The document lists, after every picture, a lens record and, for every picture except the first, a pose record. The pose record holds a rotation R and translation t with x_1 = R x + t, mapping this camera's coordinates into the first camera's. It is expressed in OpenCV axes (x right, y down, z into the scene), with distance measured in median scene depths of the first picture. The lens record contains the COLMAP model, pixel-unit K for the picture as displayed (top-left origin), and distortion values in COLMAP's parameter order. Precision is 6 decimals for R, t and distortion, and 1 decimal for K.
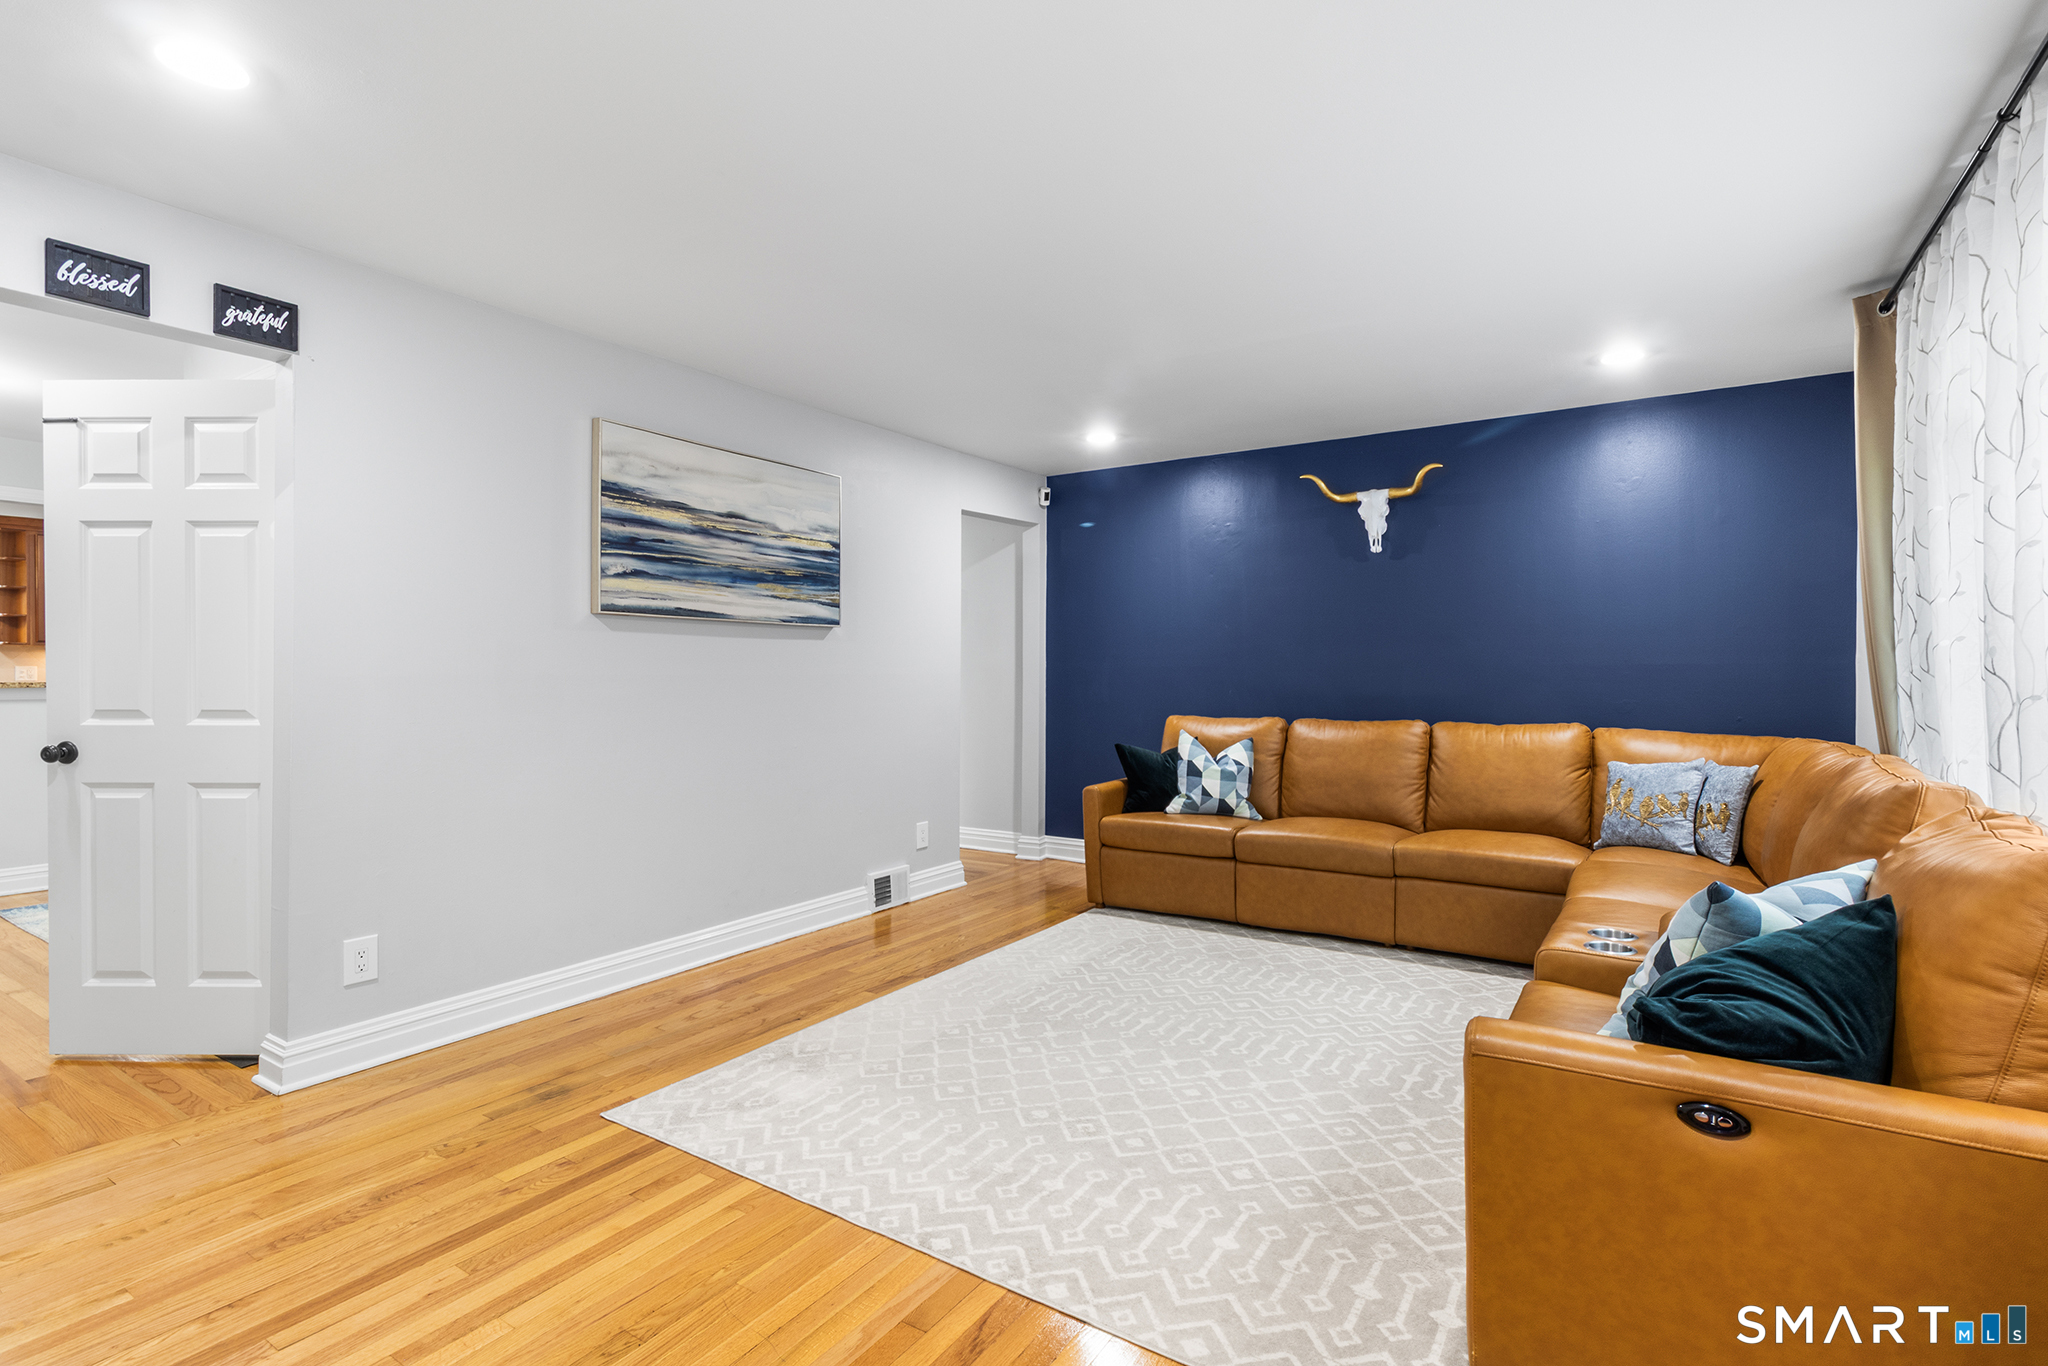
lens RADIAL K [[968.6, 0, 1030.3], [0, 968.6, 671.9], [0, 0, 1]] dist [-0.000906, -0.001267]
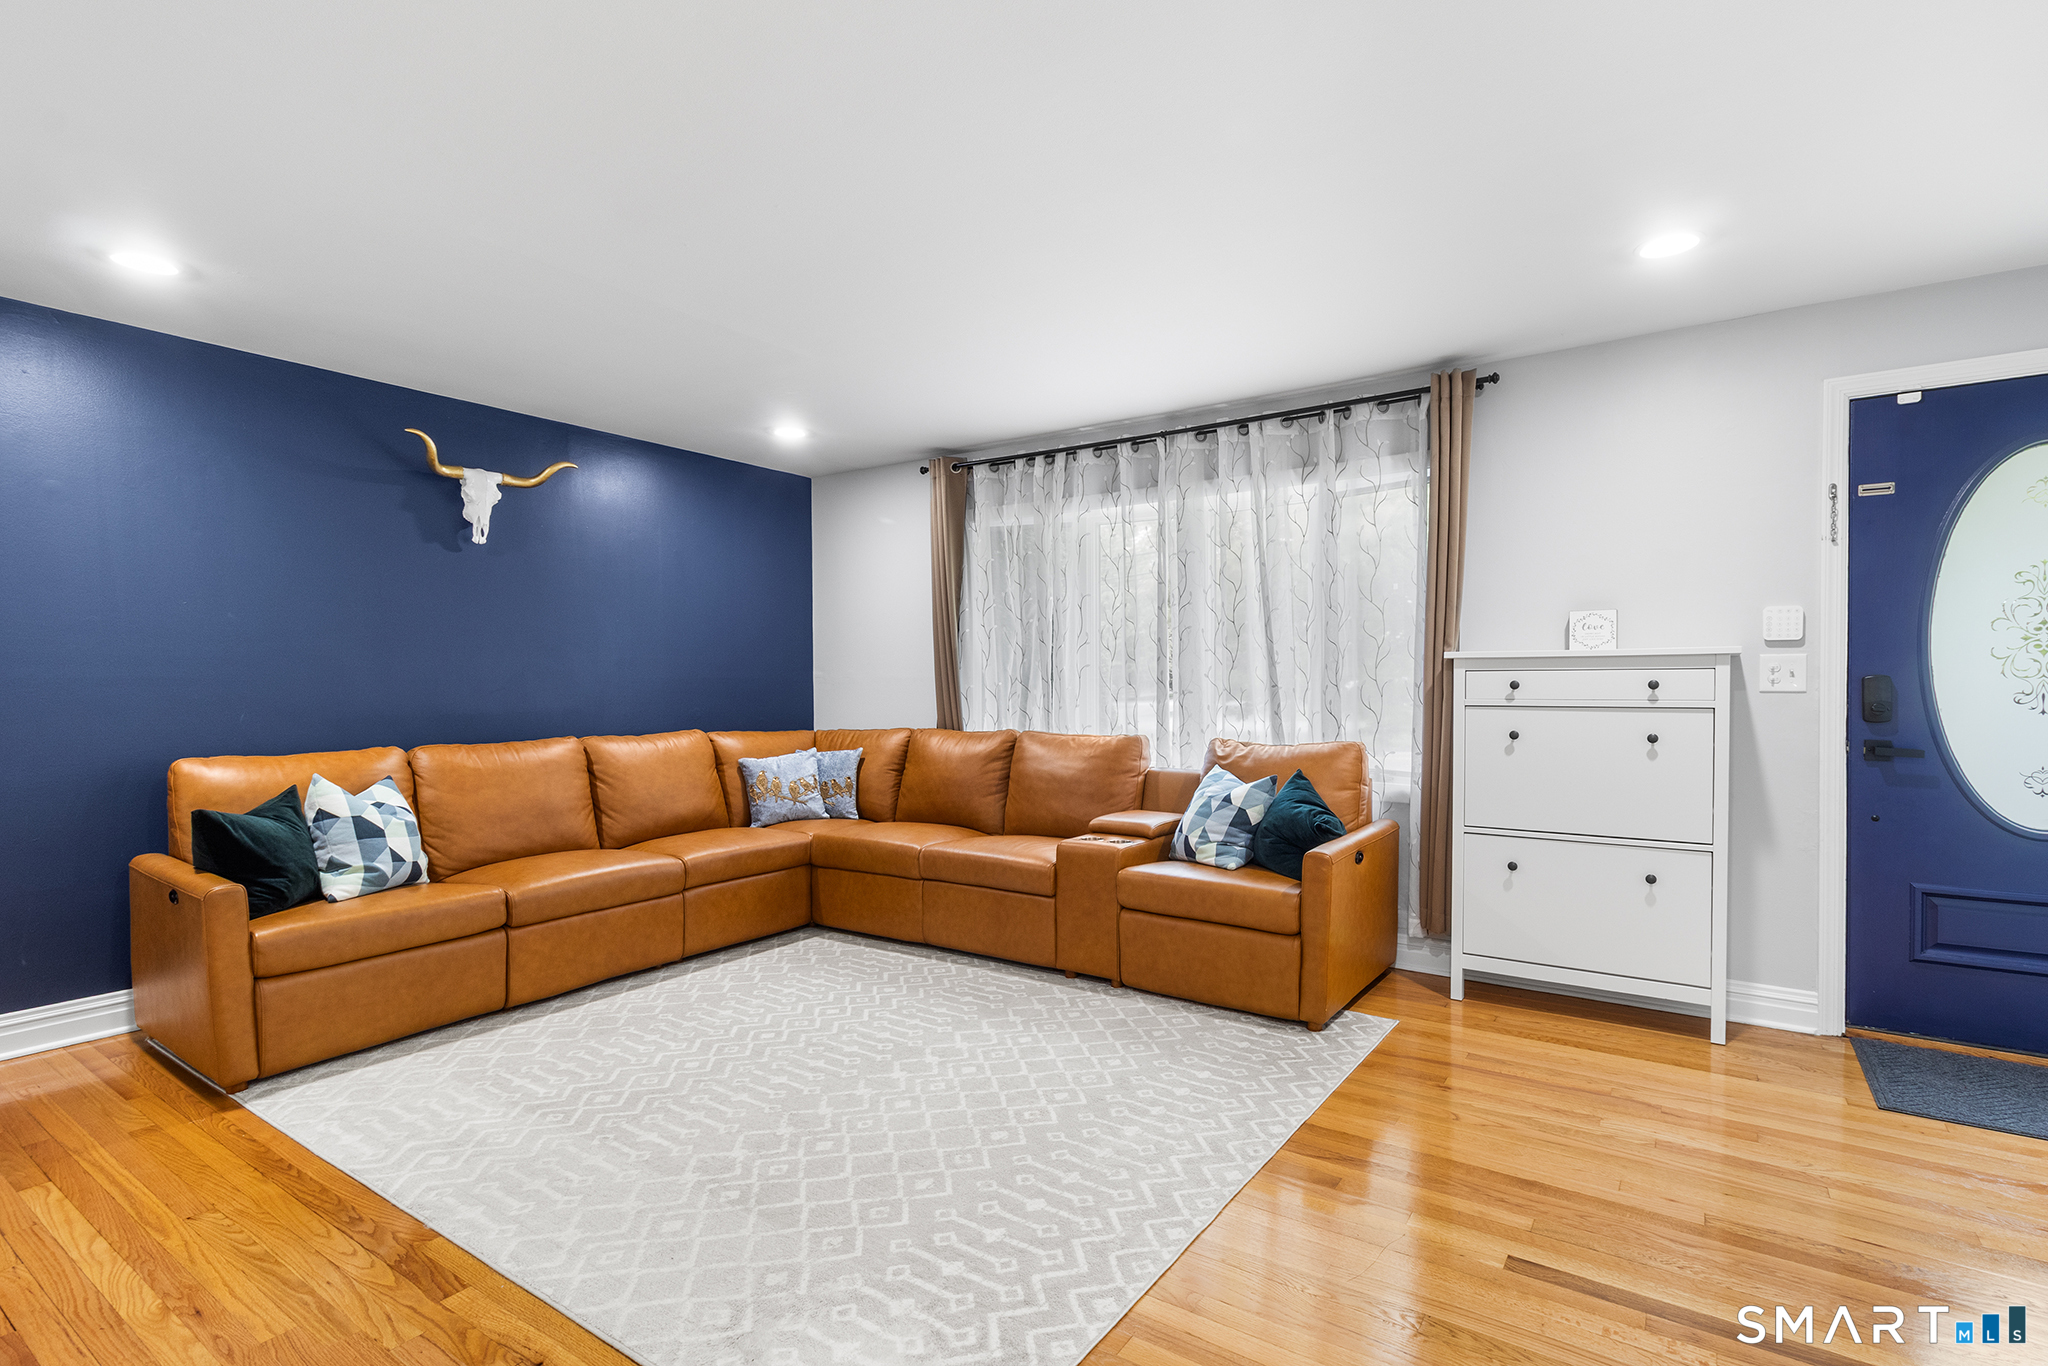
lens RADIAL K [[959.5, 0, 1106.7], [0, 959.5, 695.4], [0, 0, 1]] dist [-0.004645, -0.000283]
pose [[-0.016153, -0.012202, 0.999795, -0.630022], [0.005634, 0.999909, 0.012294, 0.002245], [-0.999854, 0.005832, -0.016082, 0.600802]]
